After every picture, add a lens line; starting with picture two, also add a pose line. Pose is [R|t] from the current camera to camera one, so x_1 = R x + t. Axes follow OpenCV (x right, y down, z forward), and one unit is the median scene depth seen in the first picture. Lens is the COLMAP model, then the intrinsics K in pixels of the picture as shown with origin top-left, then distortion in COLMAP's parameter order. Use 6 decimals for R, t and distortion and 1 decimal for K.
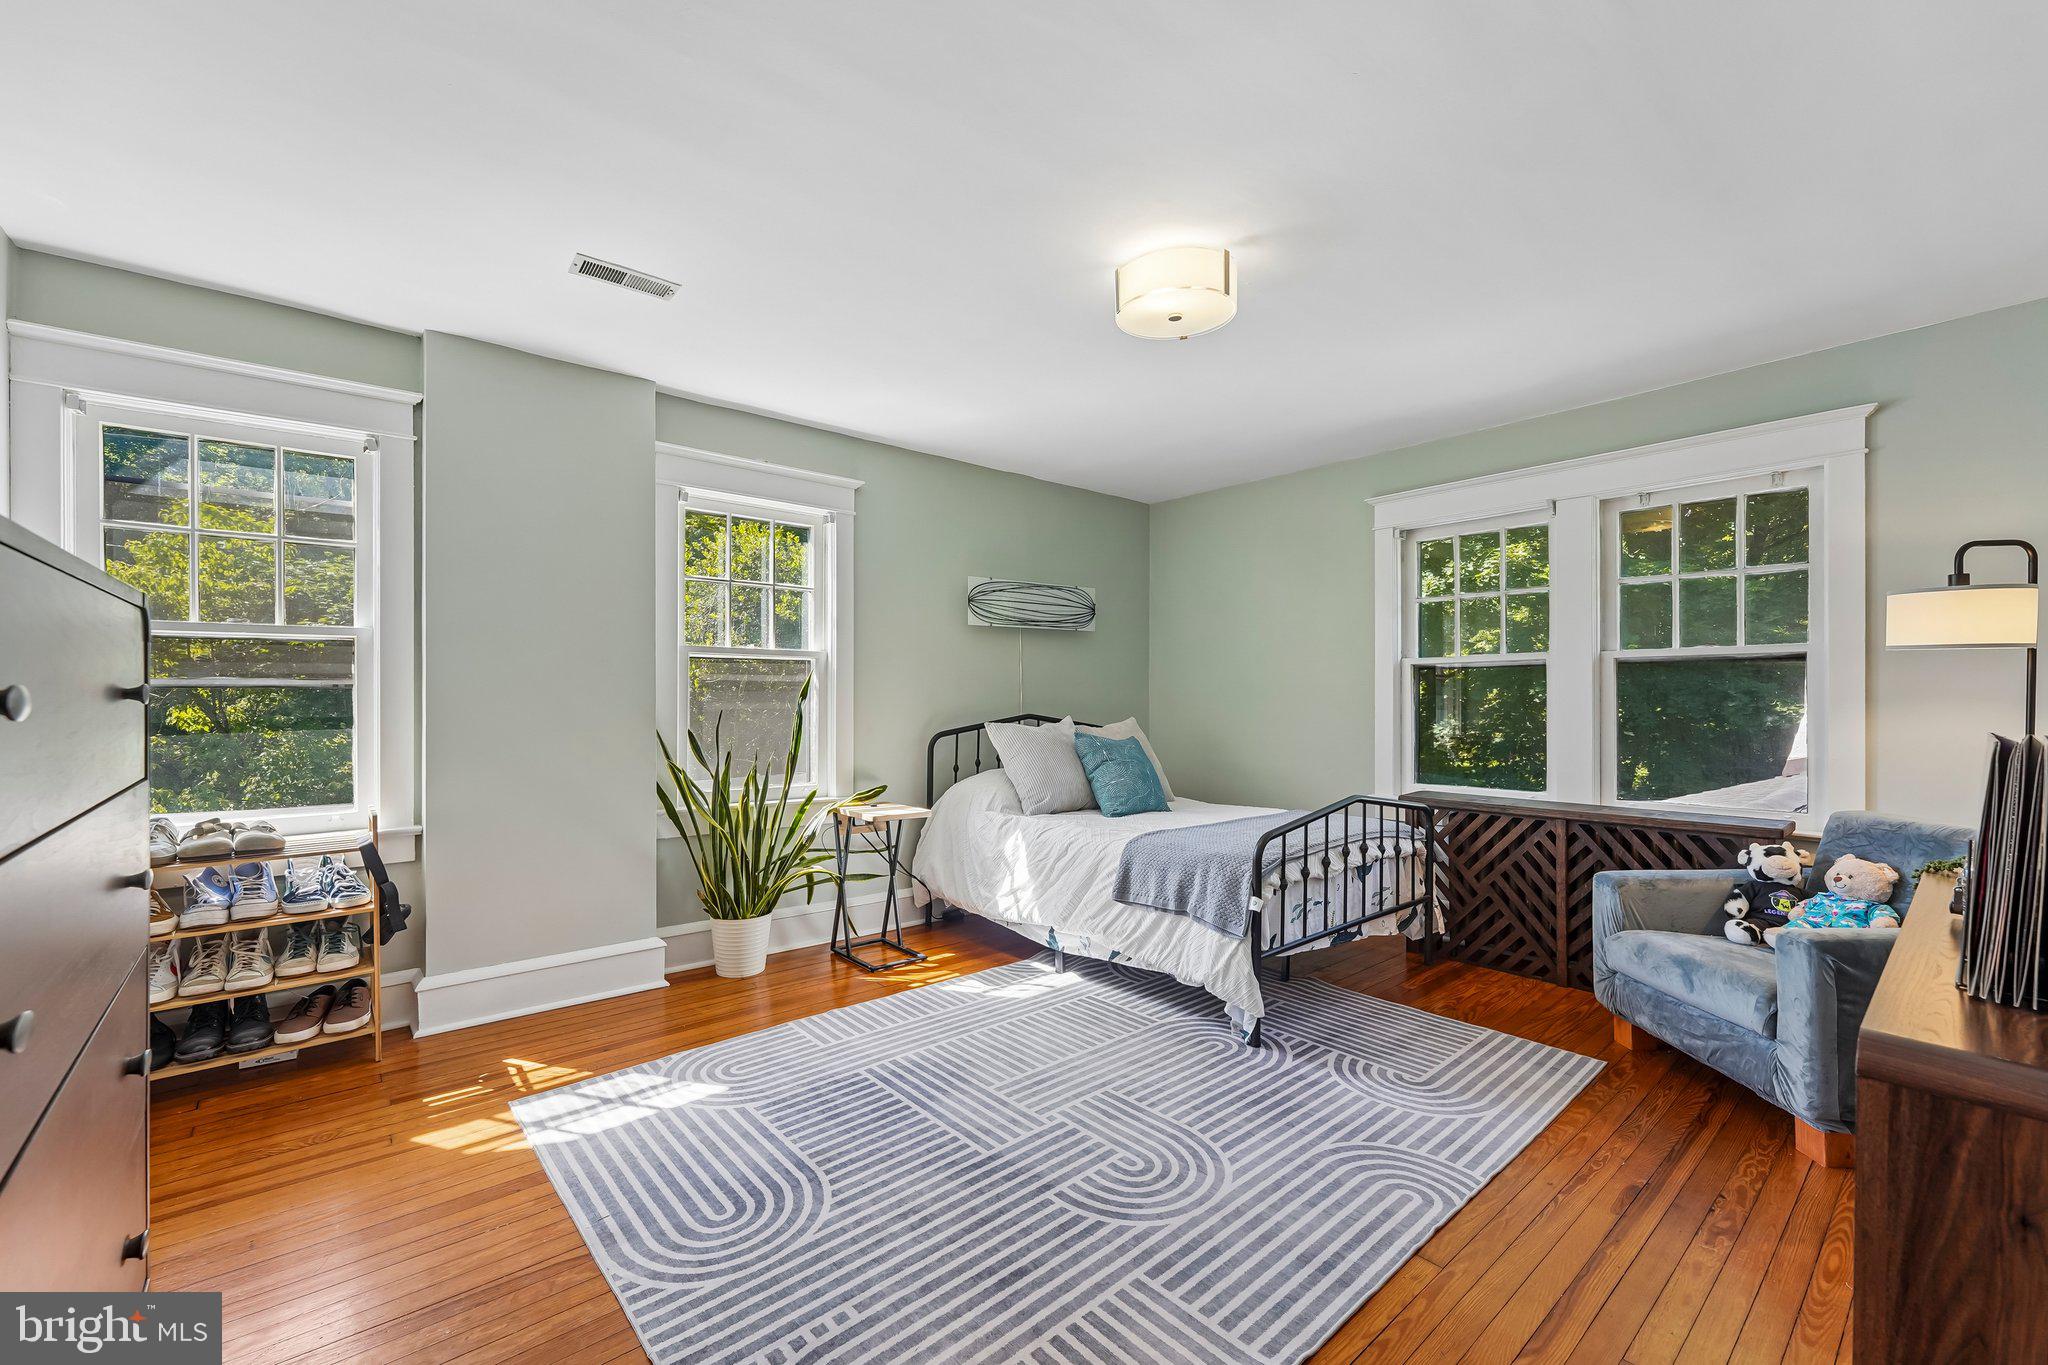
lens RADIAL K [[837.7, 0, 1027.9], [0, 837.7, 702.6], [0, 0, 1]] dist [0.000010, -0.000363]
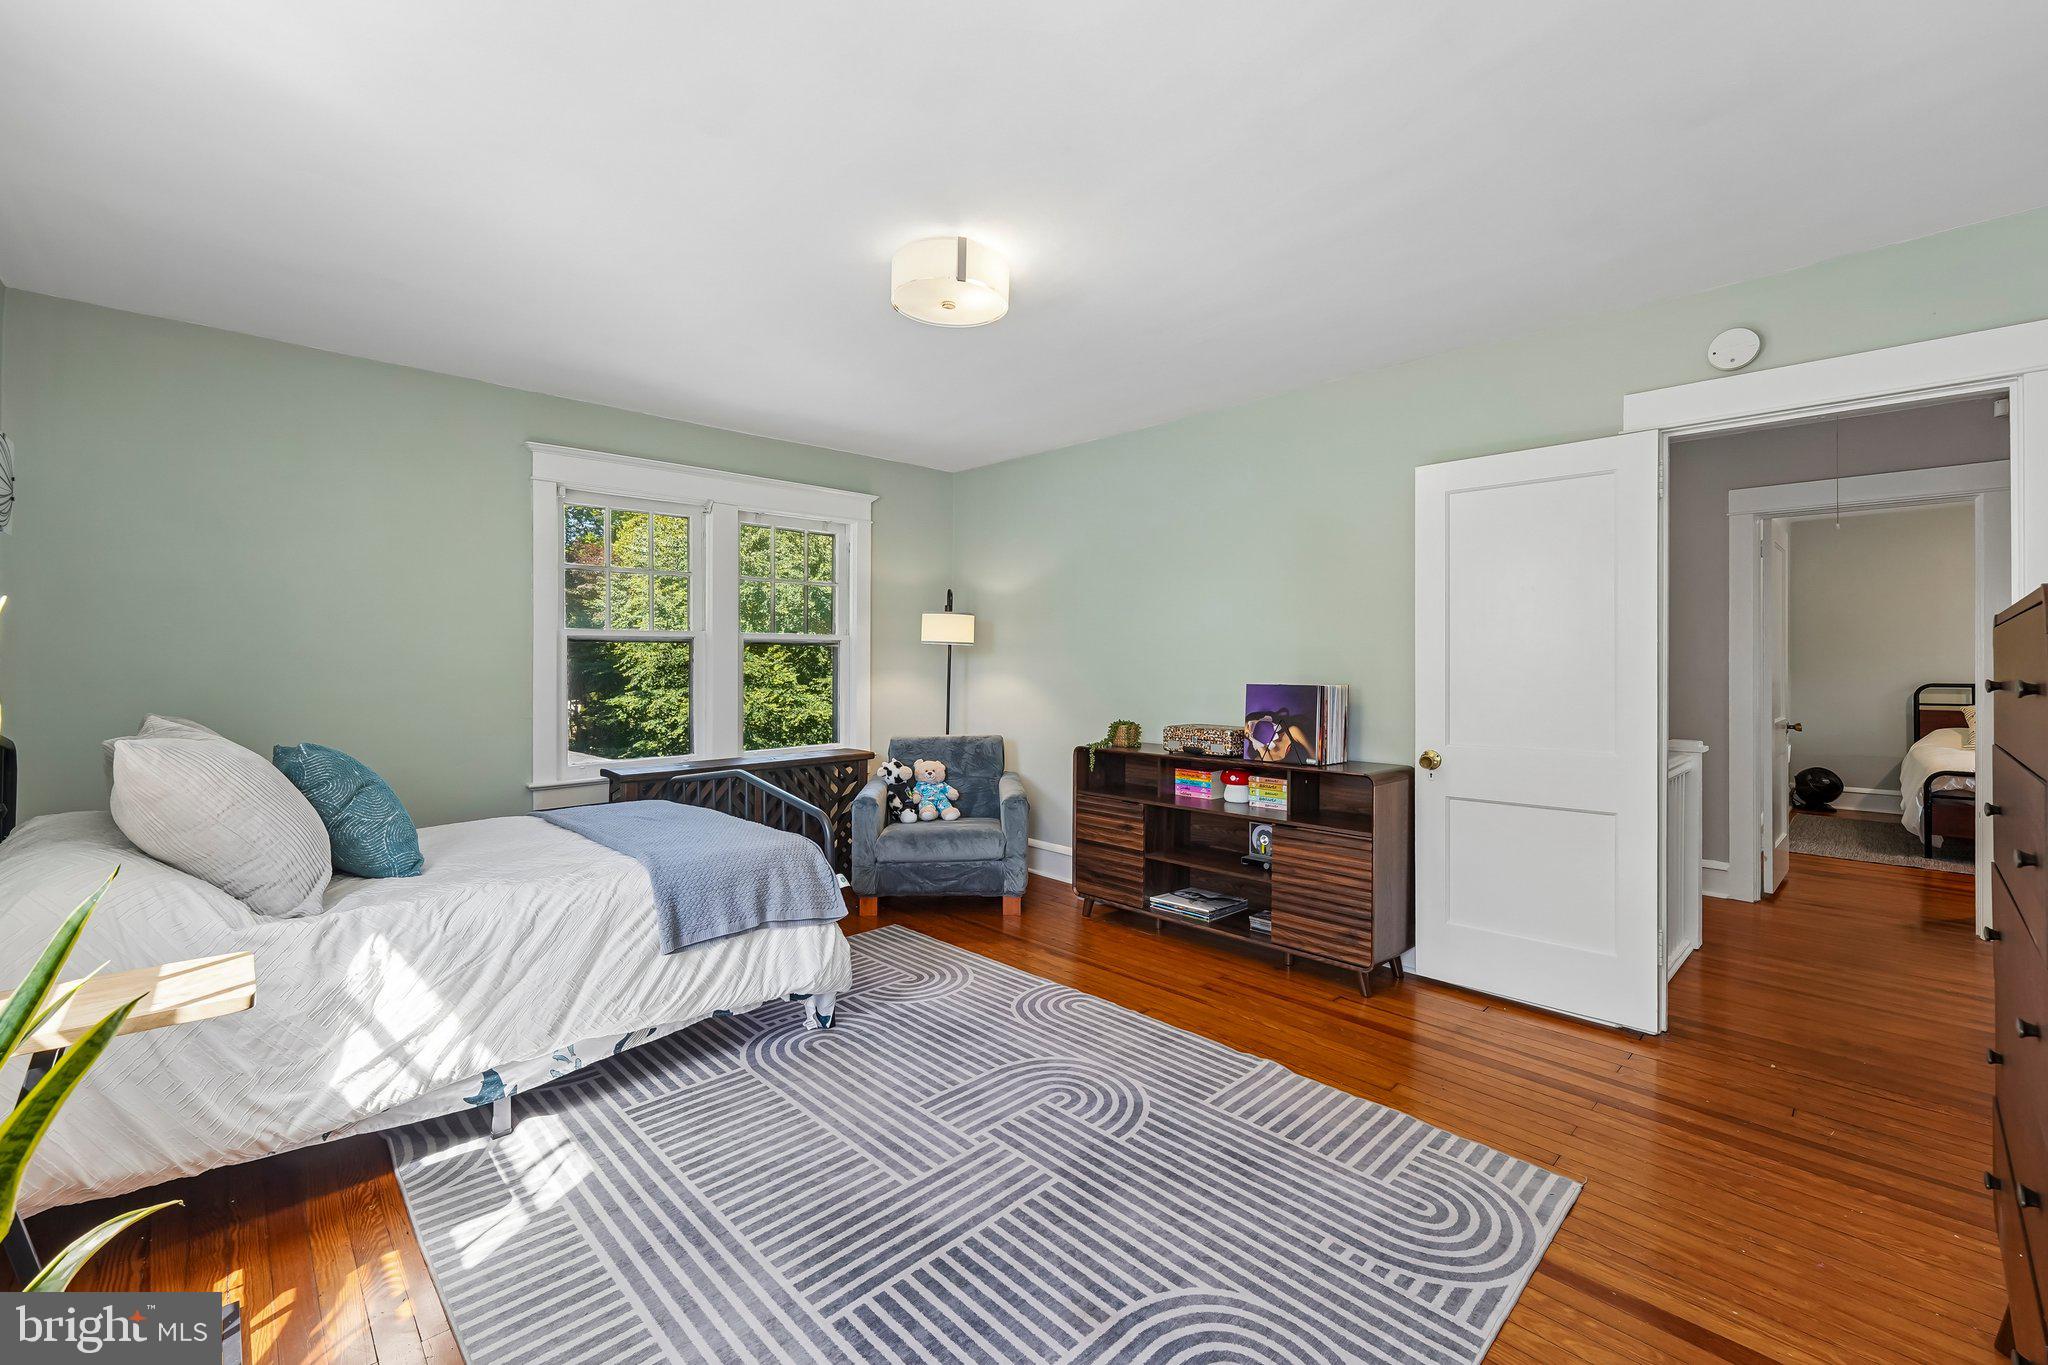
lens RADIAL K [[837.7, 0, 1021.0], [0, 837.7, 657.3], [0, 0, 1]] dist [0.000010, -0.000363]
pose [[-0.047416, 0.007298, 0.998849, -0.820019], [0.007756, 0.999946, -0.006938, -0.019348], [-0.998845, 0.007418, -0.047470, 0.919770]]
